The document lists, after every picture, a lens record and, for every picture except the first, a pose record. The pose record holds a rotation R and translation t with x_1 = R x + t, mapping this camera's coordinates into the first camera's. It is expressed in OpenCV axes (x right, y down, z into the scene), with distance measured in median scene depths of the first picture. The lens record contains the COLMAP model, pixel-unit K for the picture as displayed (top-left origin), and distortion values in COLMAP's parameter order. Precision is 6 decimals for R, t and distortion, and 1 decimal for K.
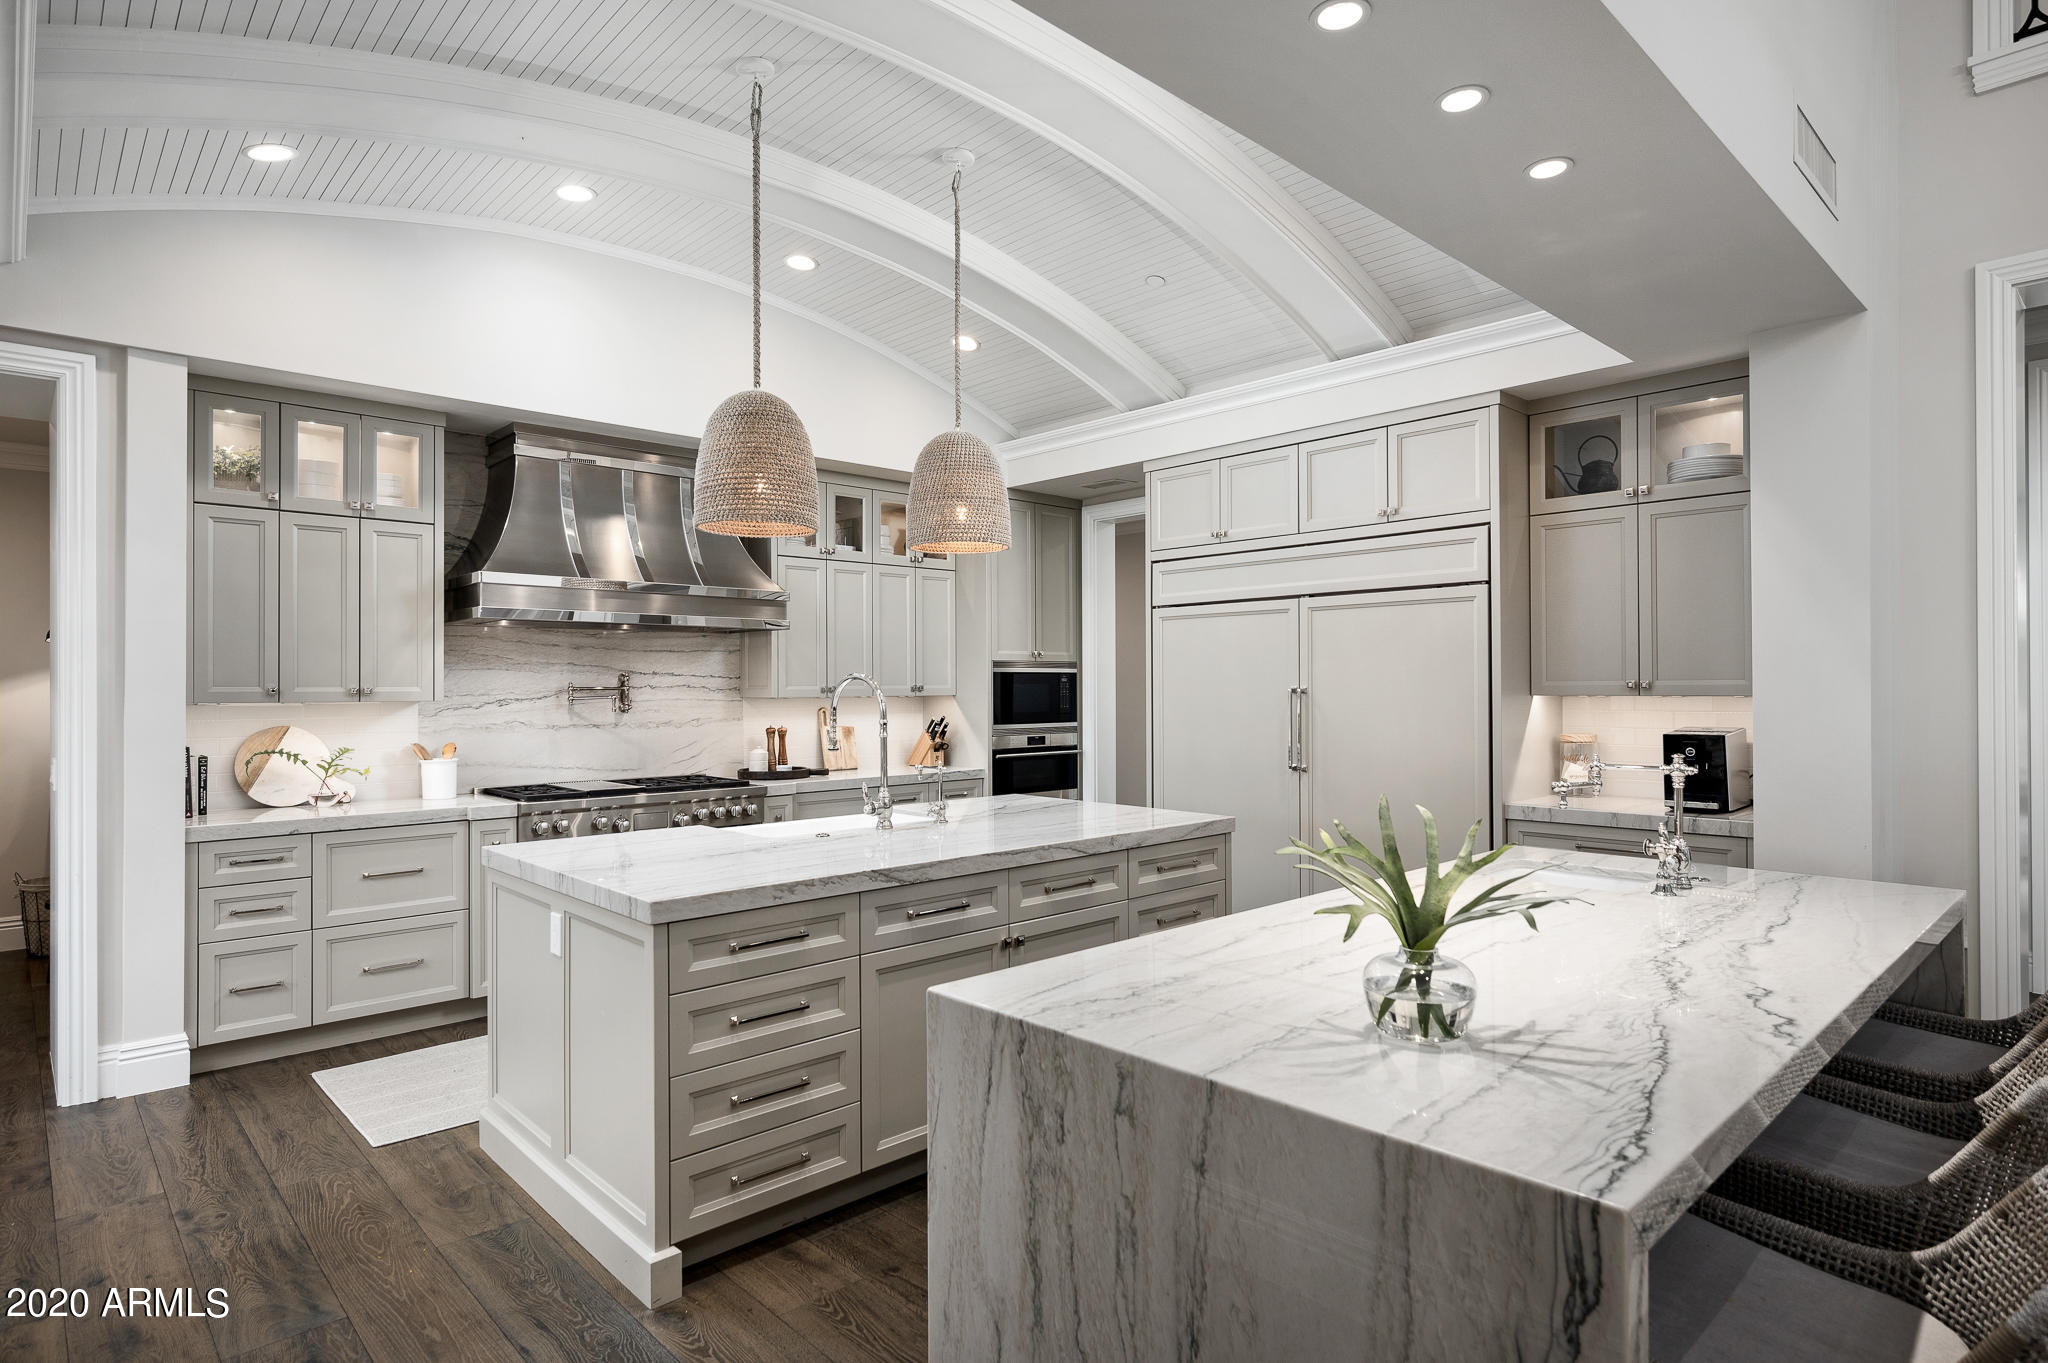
lens RADIAL K [[1099.4, 0, 1026.6], [0, 1099.4, 686.0], [0, 0, 1]] dist [-0.002978, 0.000017]
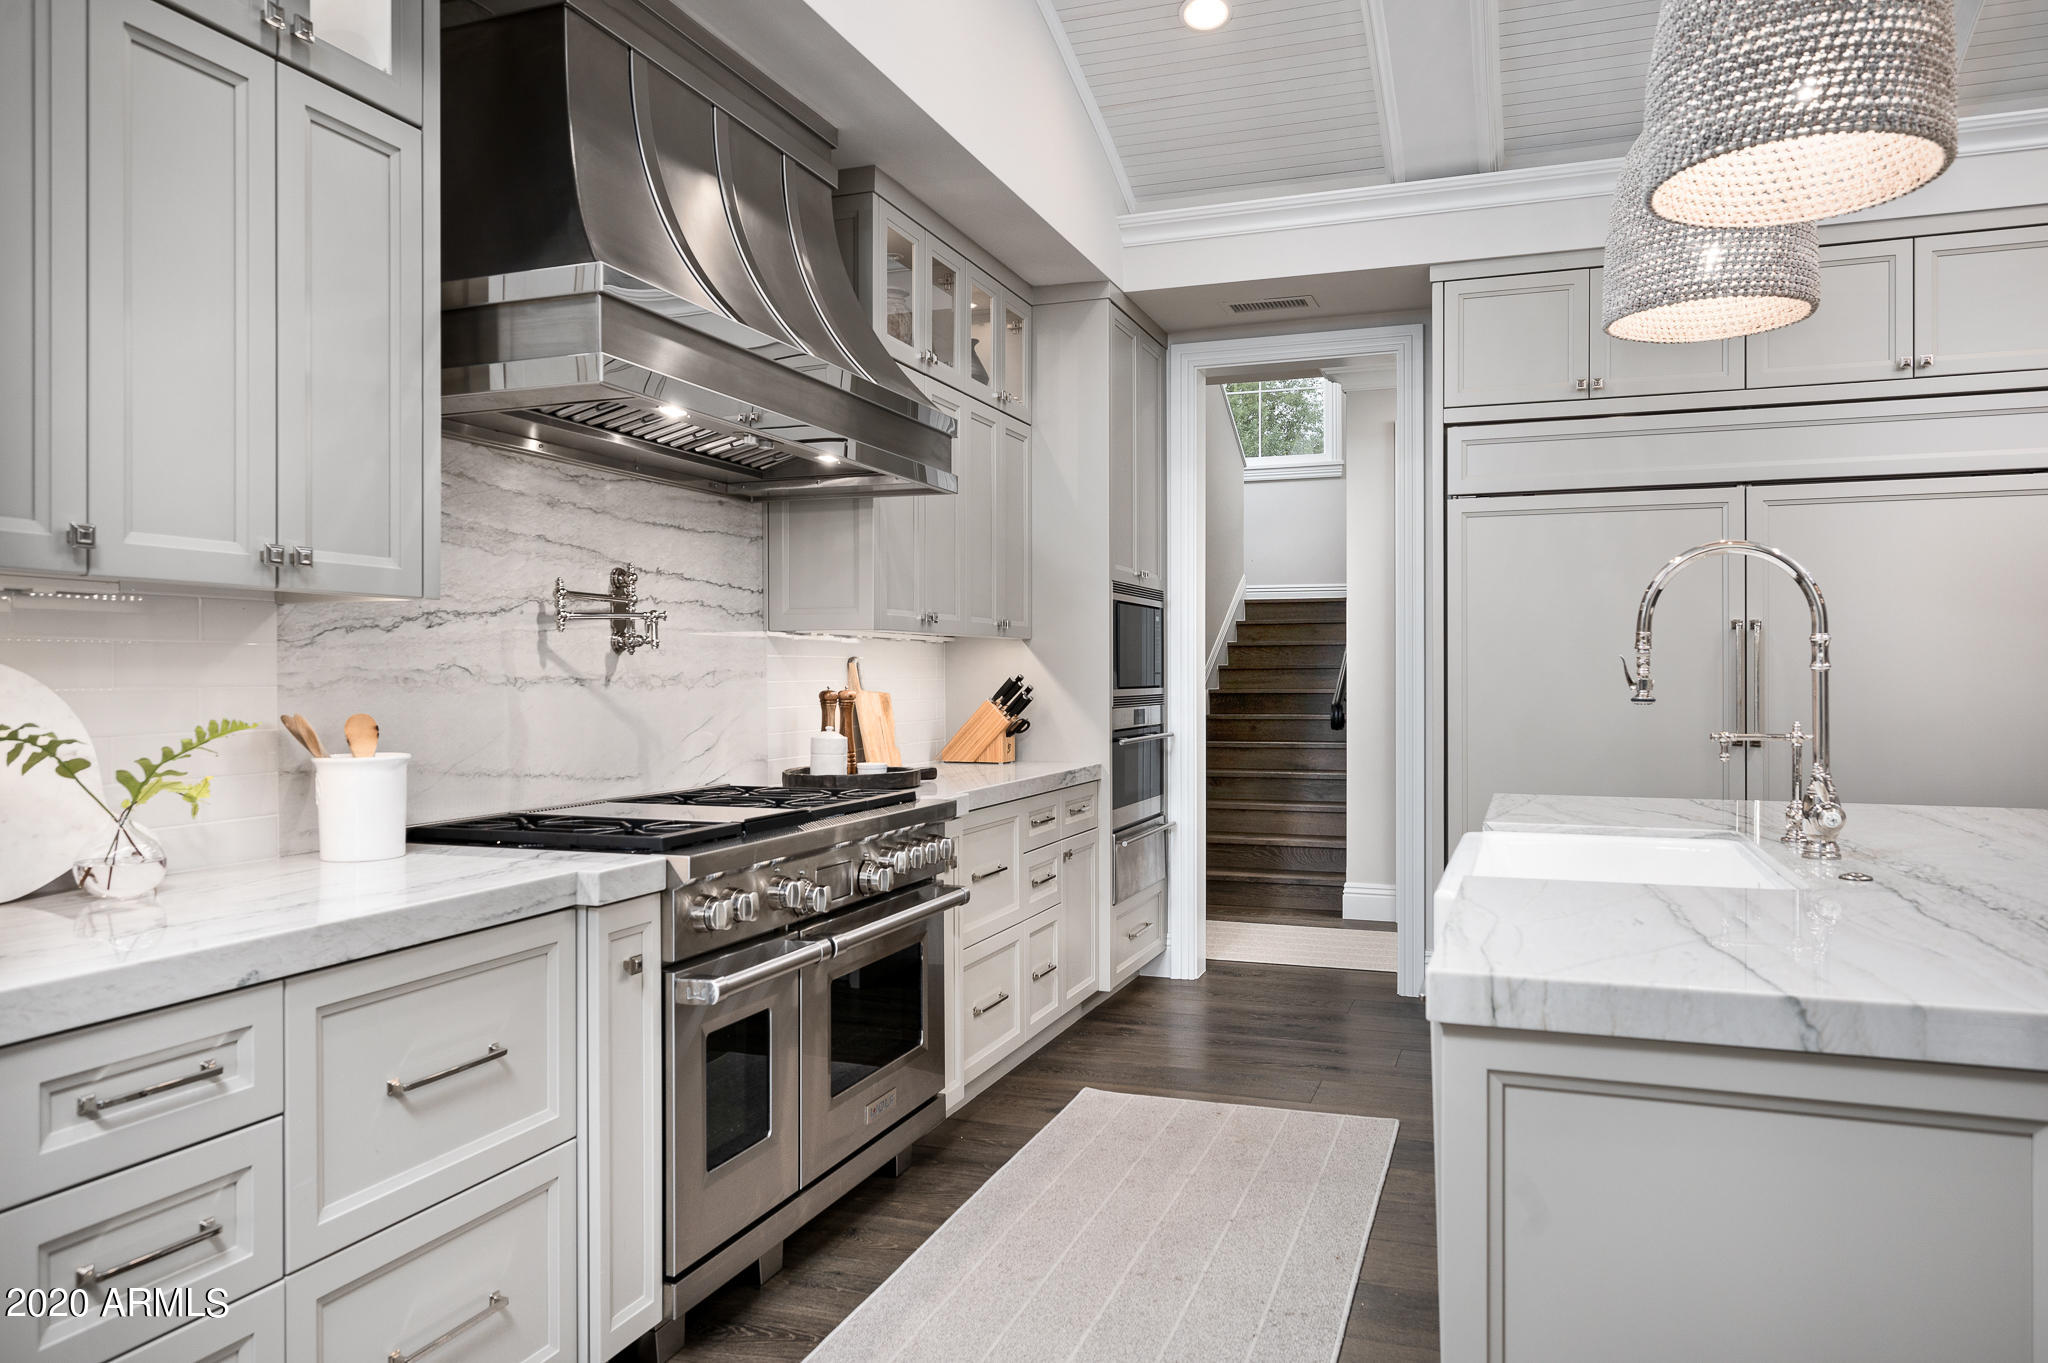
lens RADIAL K [[1421.8, 0, 1022.8], [0, 1421.8, 675.3], [0, 0, 1]] dist [0.002798, -0.000115]
pose [[0.891356, 0.003936, 0.453286, -0.486545], [-0.003022, 0.999992, -0.002740, 0.034585], [-0.453293, 0.001073, 0.891361, 0.397816]]
